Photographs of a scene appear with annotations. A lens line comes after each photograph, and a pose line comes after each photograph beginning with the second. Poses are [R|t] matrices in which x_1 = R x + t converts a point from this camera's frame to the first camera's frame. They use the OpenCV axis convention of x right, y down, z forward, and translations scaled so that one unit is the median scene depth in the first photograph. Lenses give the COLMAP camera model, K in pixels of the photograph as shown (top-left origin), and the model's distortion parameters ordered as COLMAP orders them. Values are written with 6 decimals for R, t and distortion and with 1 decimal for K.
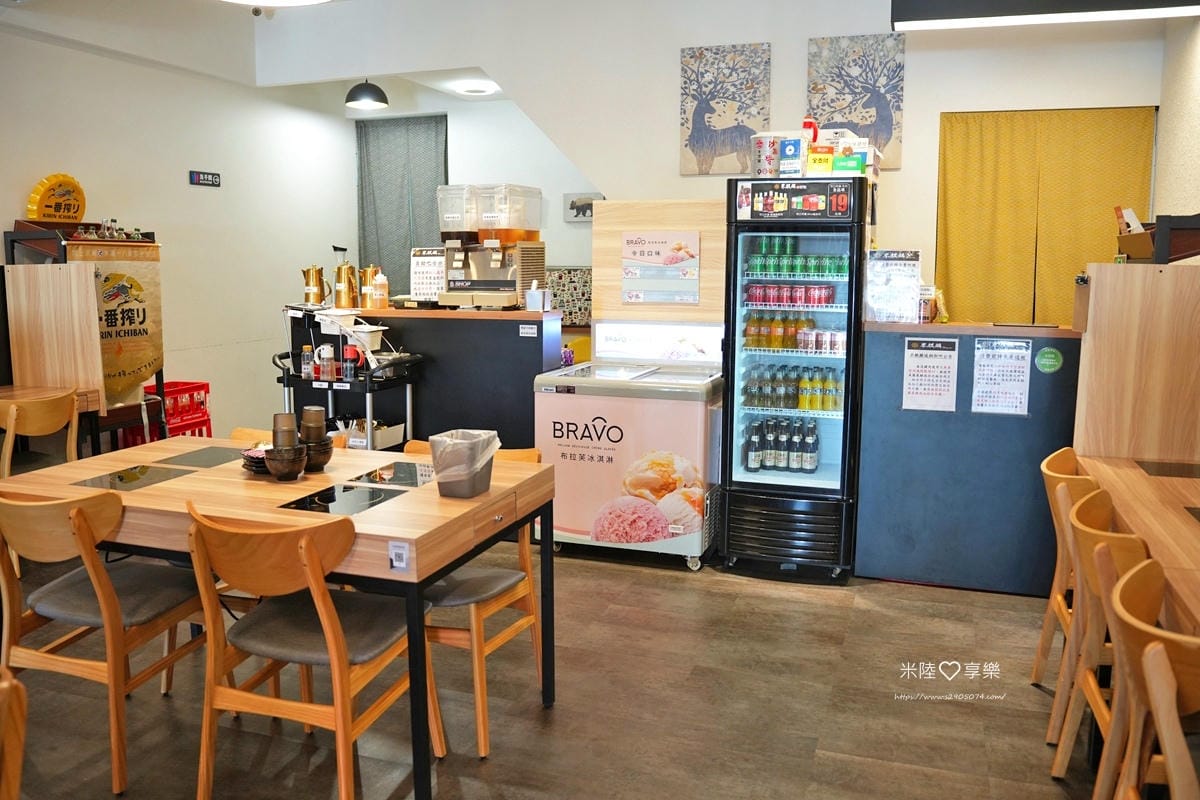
lens RADIAL K [[955.4, 0, 600.0], [0, 955.4, 400.0], [0, 0, 1]] dist [-0.095967, -0.000015]
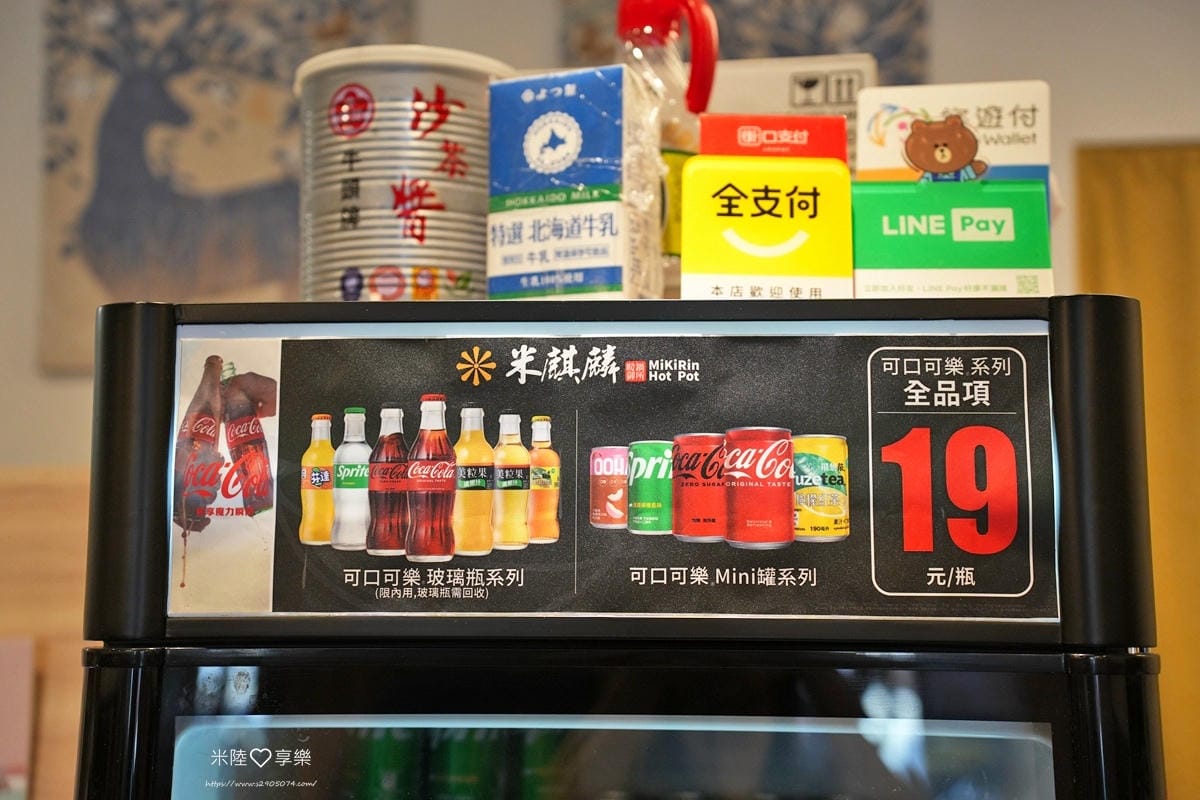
lens RADIAL K [[1731.7, 0, 600.0], [0, 1731.7, 400.0], [0, 0, 1]] dist [0.263260, -0.003105]
pose [[0.960985, 0.028613, 0.275118, 0.135953], [0.041644, 0.968331, -0.246172, -0.159275], [-0.273449, 0.248025, 0.929360, 0.766428]]
